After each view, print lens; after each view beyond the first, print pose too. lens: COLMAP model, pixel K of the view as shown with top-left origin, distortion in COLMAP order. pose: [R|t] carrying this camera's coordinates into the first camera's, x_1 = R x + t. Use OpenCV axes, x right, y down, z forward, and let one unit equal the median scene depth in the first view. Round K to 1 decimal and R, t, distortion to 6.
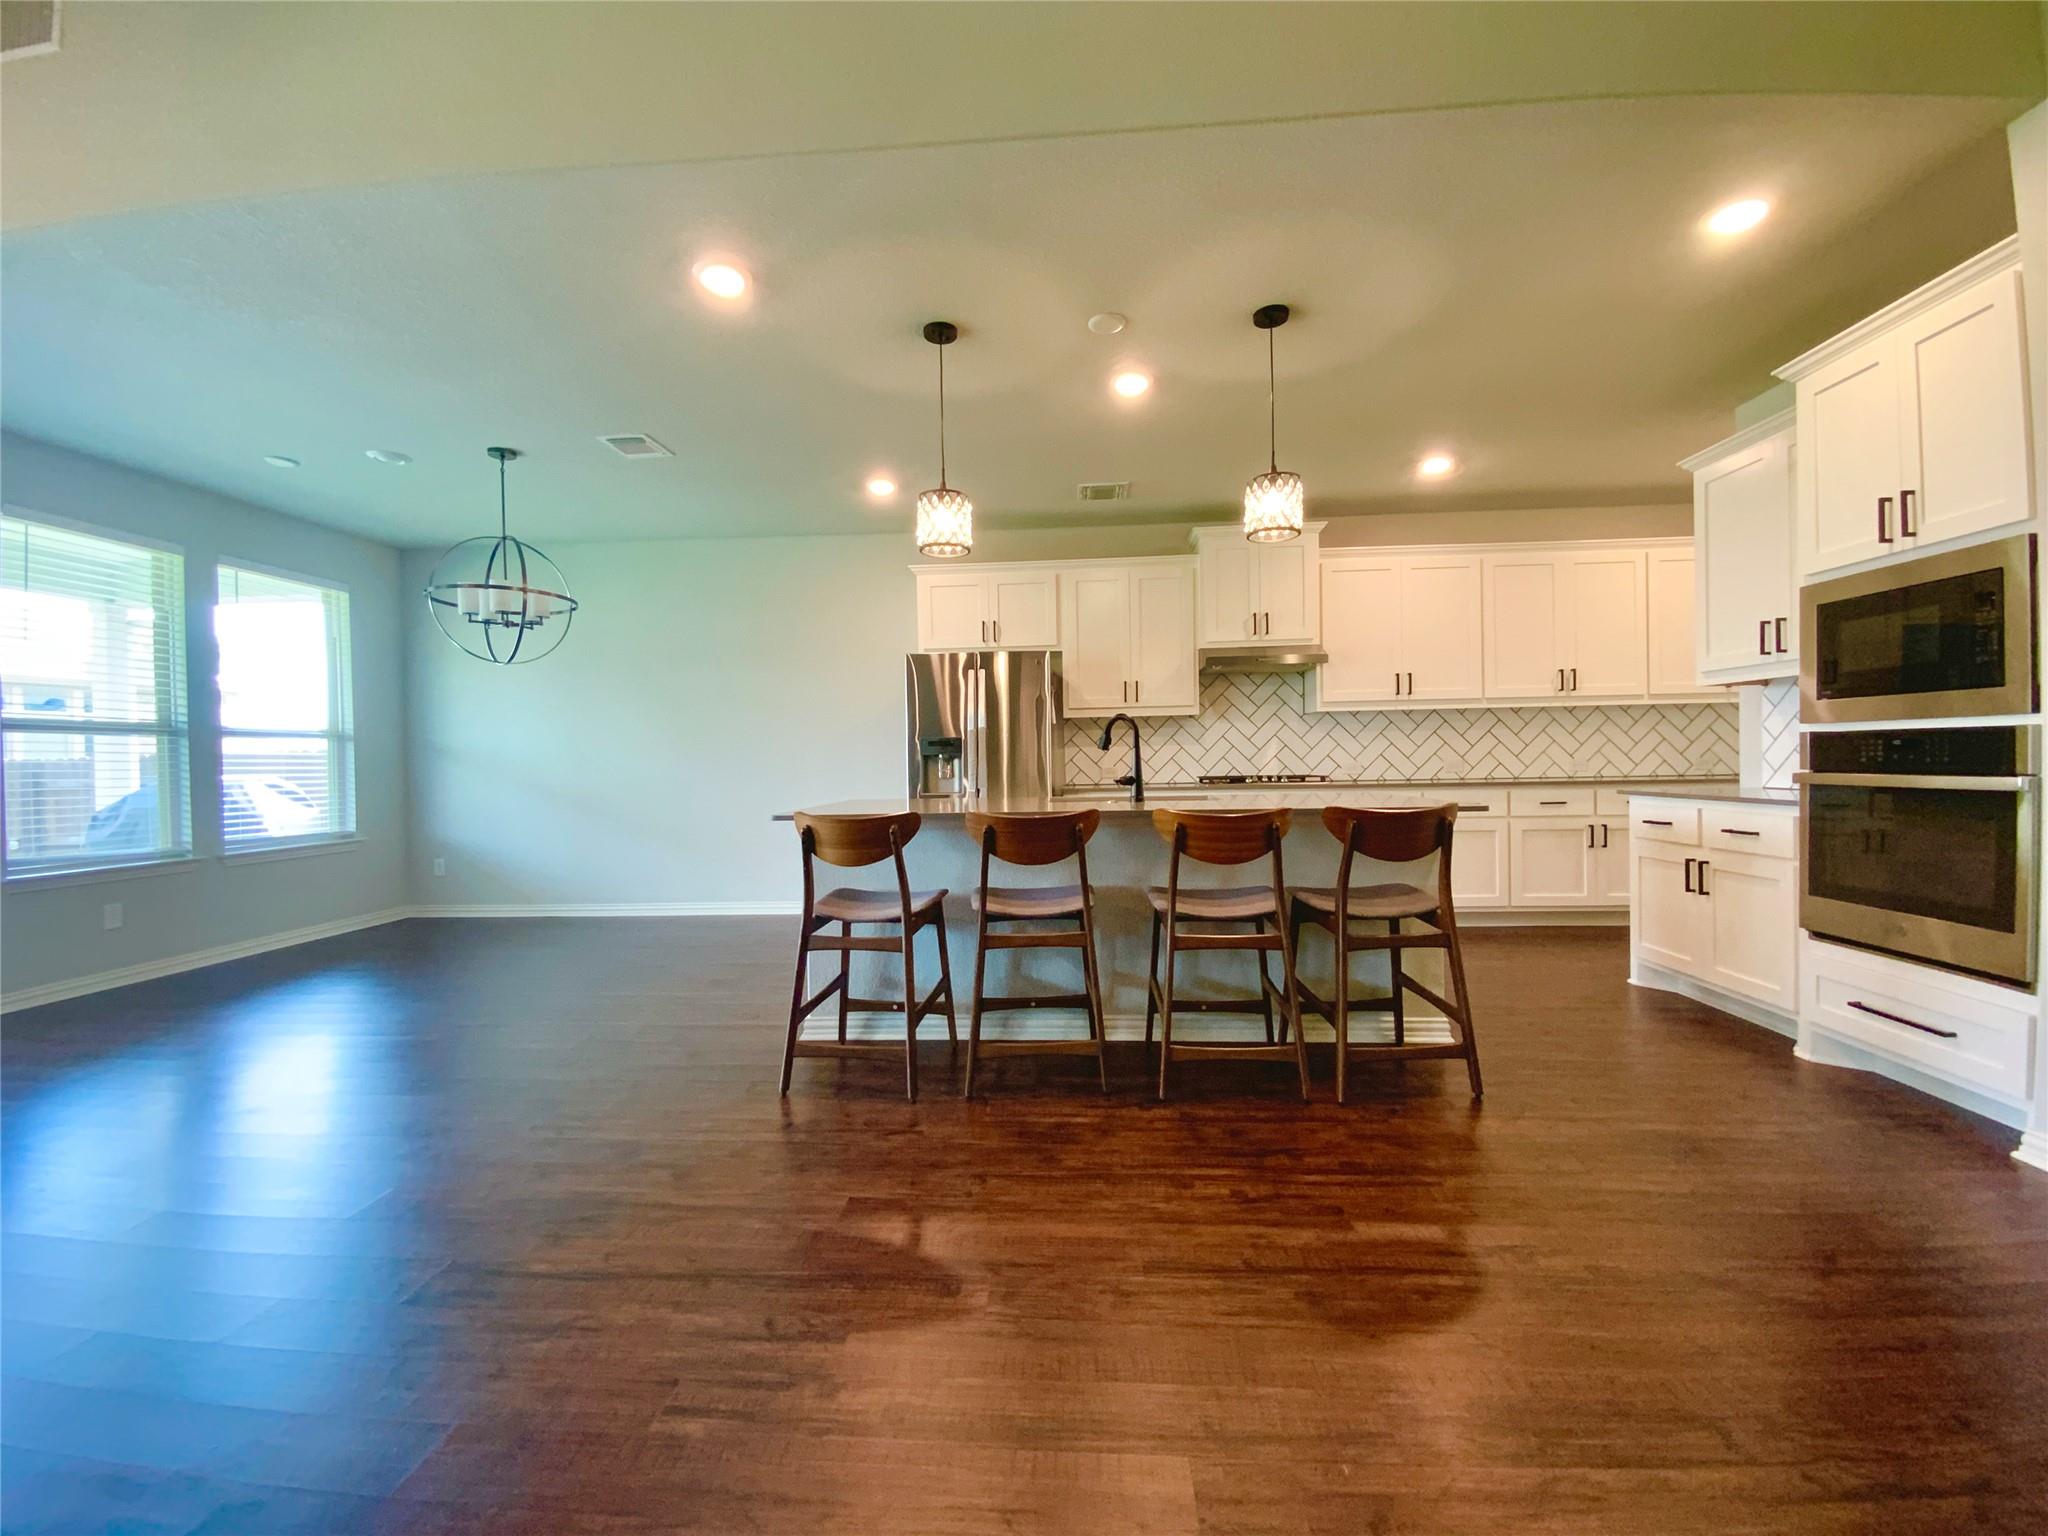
lens RADIAL K [[830.0, 0, 1018.3], [0, 830.0, 756.4], [0, 0, 1]] dist [0.008444, -0.008766]
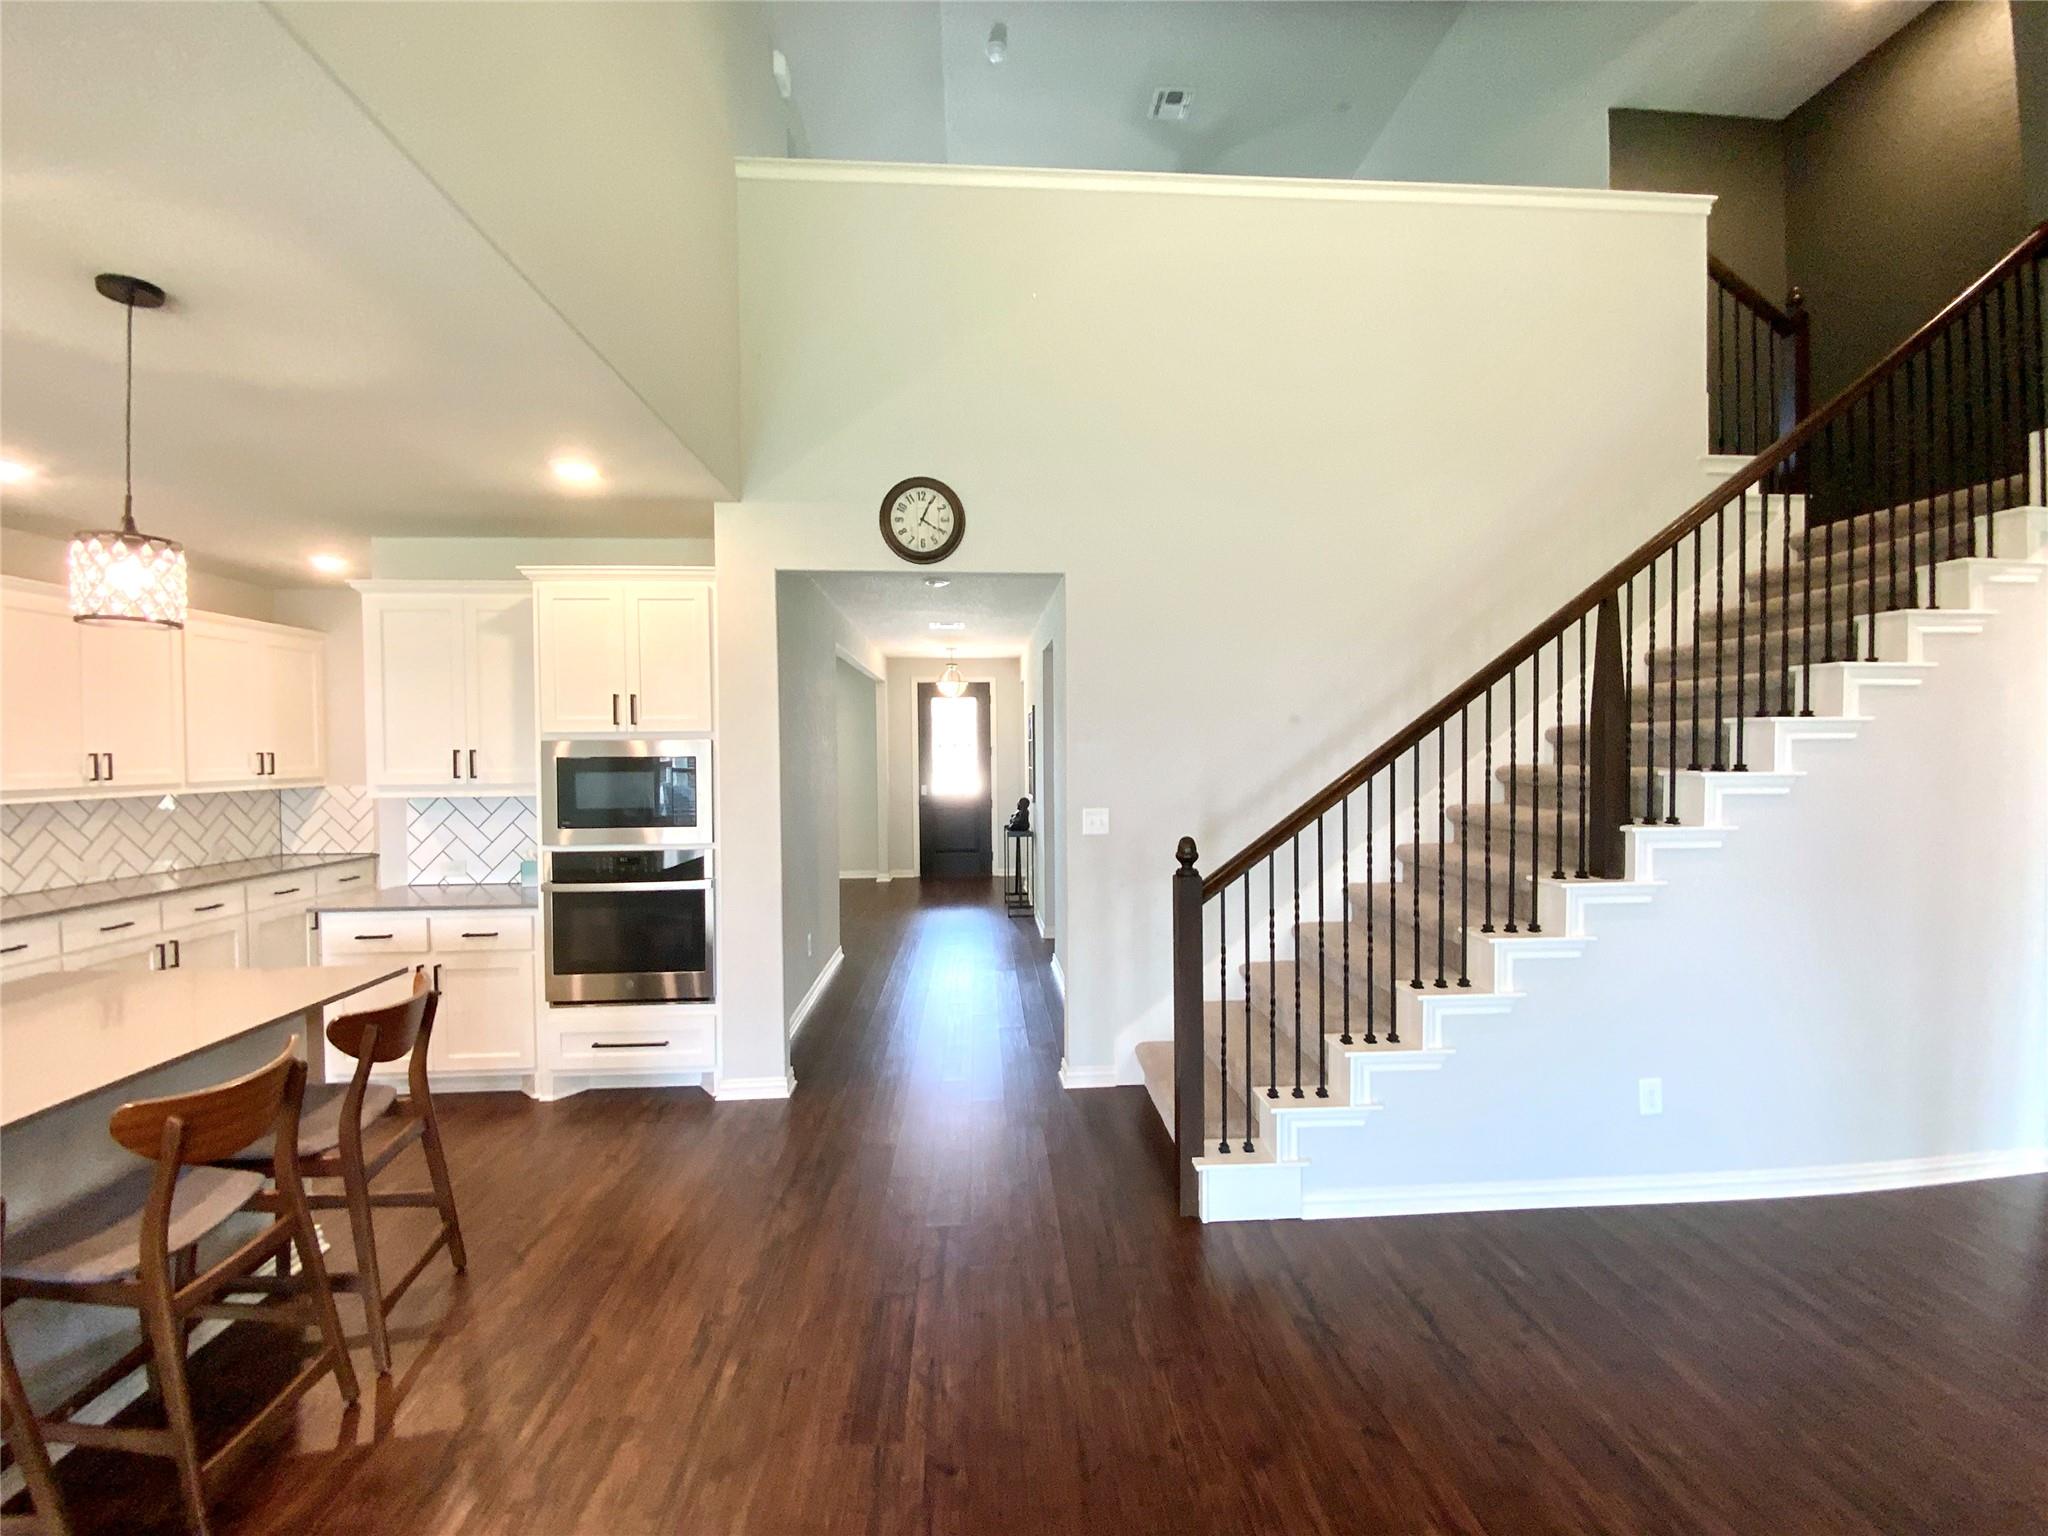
lens RADIAL K [[830.0, 0, 1022.3], [0, 830.0, 764.3], [0, 0, 1]] dist [0.008444, -0.008766]
pose [[-0.128251, 0.000512, 0.991742, -0.445081], [0.010091, 0.999949, 0.000789, -0.157935], [-0.991690, 0.010109, -0.128250, 0.409550]]
